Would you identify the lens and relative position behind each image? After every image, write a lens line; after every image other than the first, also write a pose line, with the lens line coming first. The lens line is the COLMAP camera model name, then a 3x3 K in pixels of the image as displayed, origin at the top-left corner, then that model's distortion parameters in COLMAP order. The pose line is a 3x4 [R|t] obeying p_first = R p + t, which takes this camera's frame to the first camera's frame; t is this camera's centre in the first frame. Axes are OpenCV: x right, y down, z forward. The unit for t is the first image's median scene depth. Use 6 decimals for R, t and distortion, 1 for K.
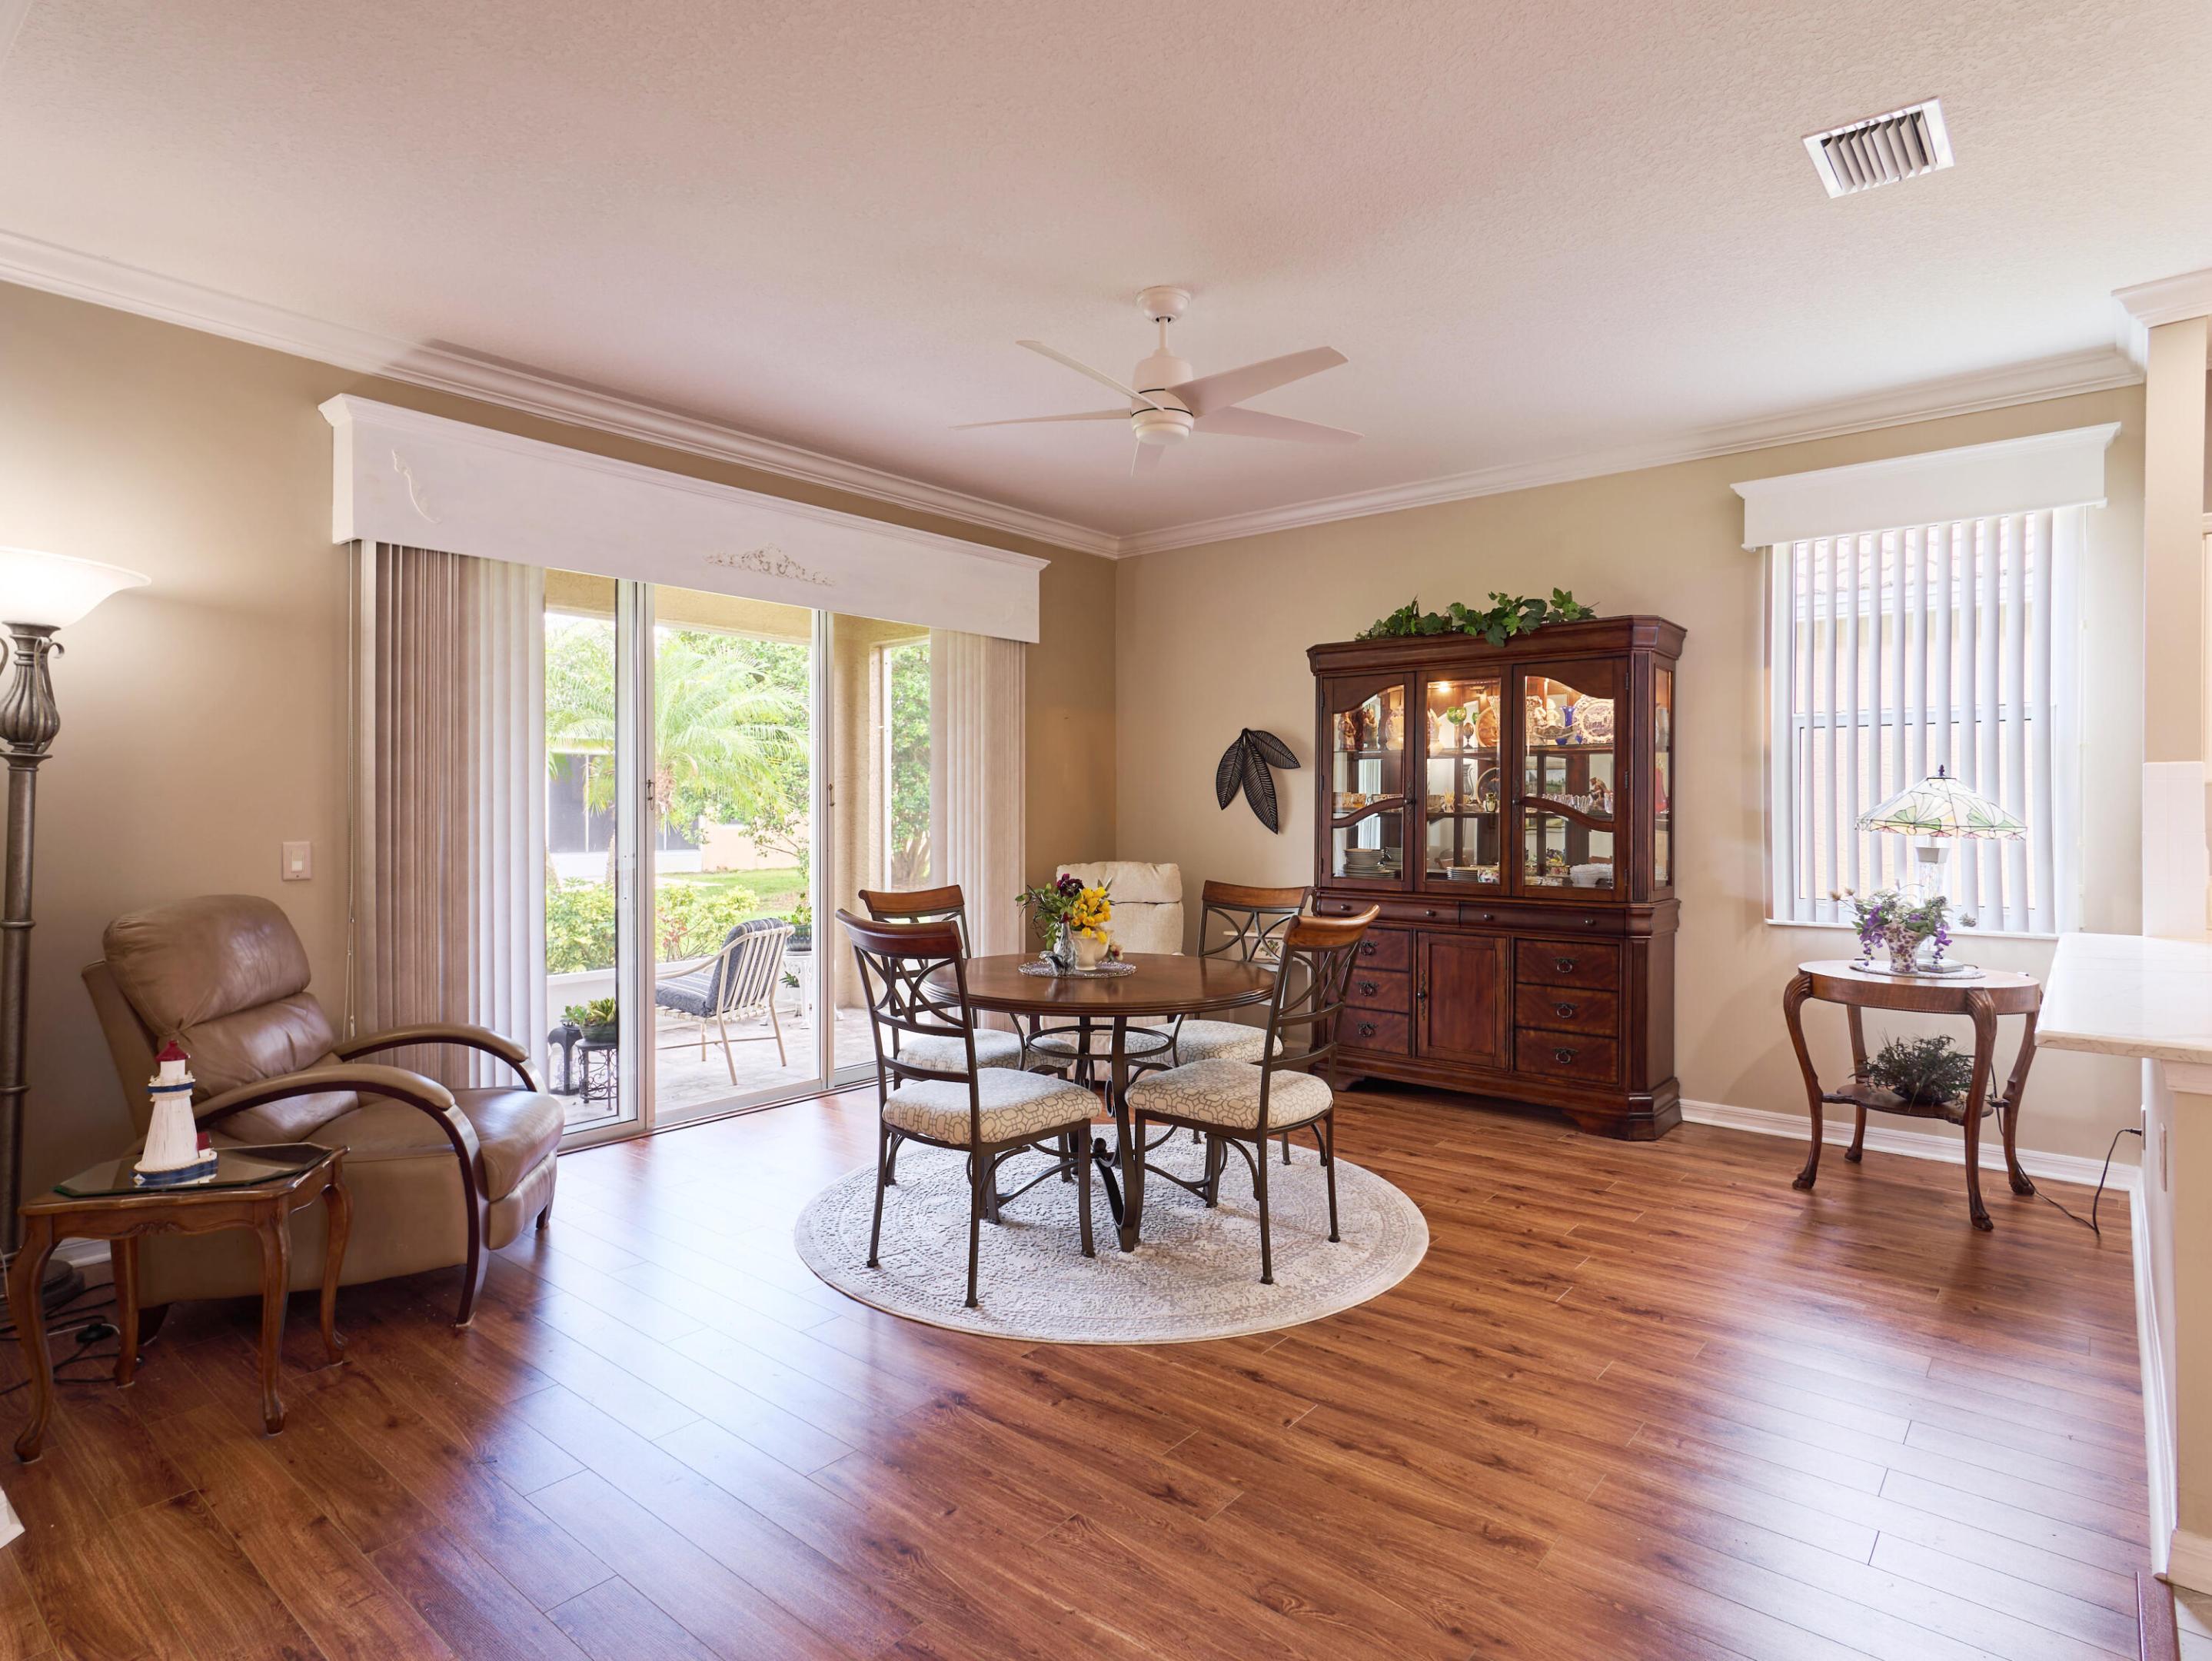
lens RADIAL K [[1197.6, 0, 1108.4], [0, 1197.6, 812.1], [0, 0, 1]] dist [0.000778, 0.000816]
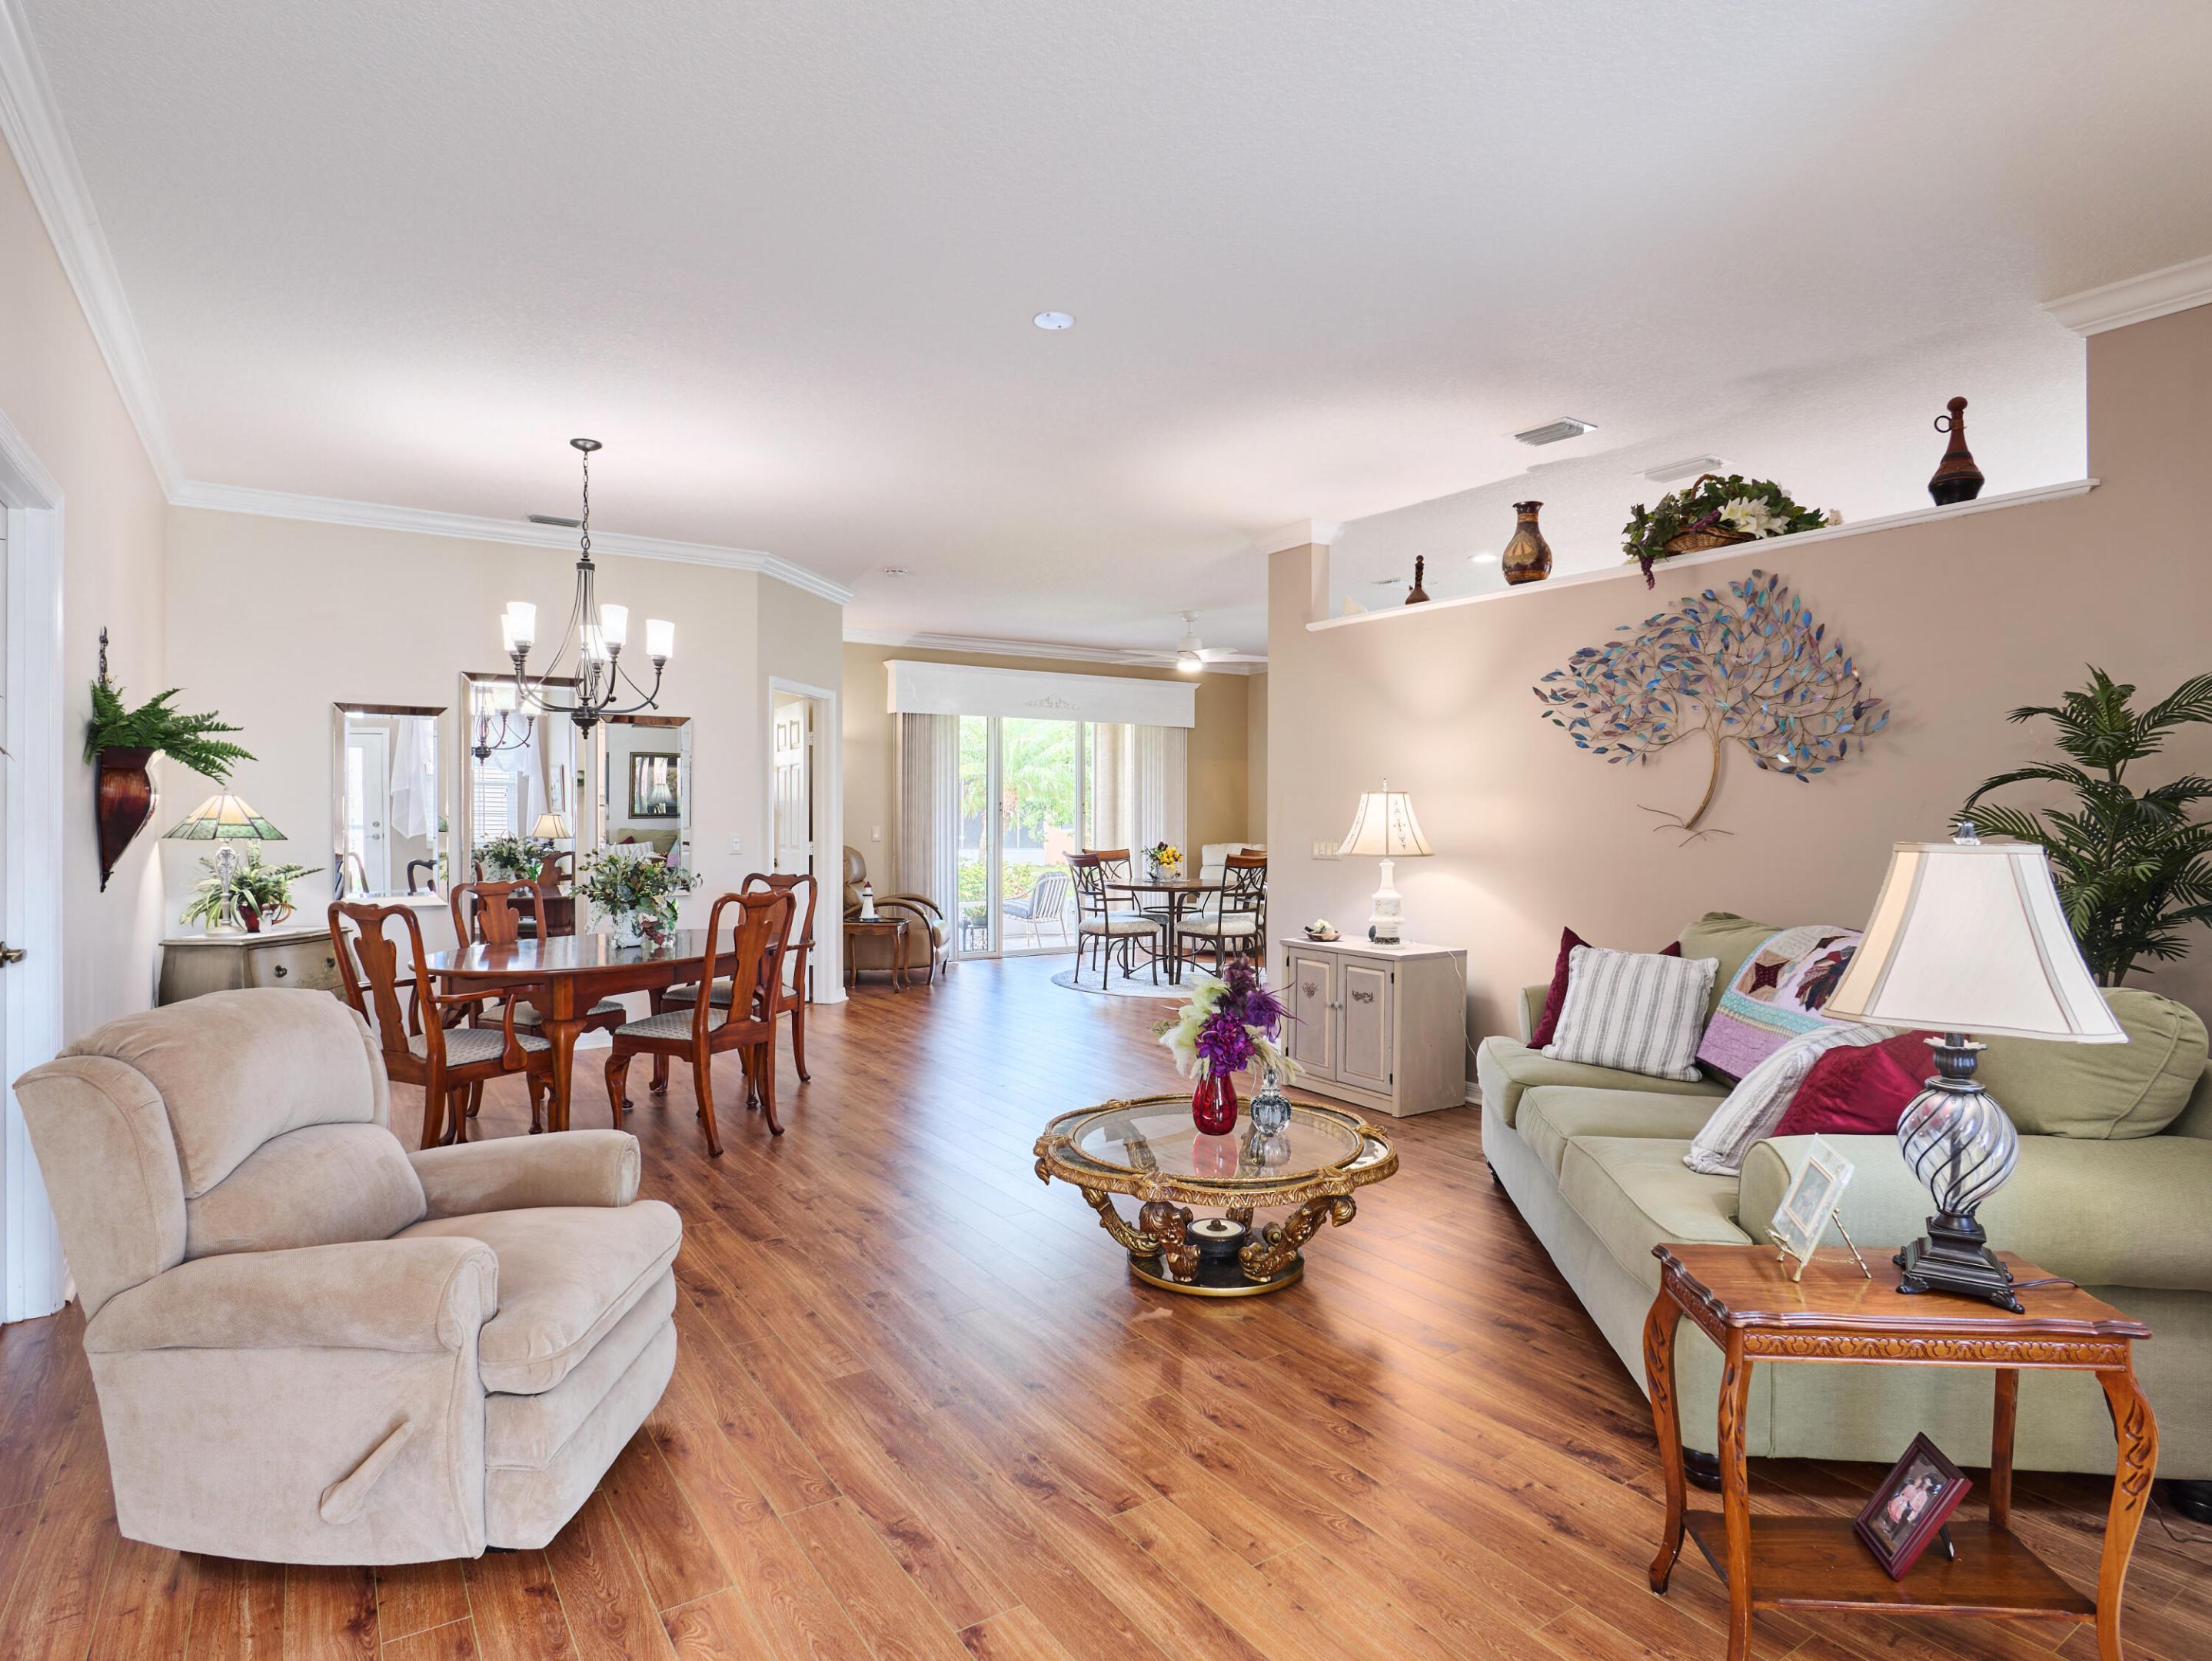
lens RADIAL K [[1197.6, 0, 1108.4], [0, 1197.6, 812.1], [0, 0, 1]] dist [0.000778, 0.000816]
pose [[0.959998, -0.000699, -0.280007, 0.429815], [-0.001142, 0.999979, -0.006412, 0.006113], [0.280005, 0.006476, 0.959977, -1.074322]]
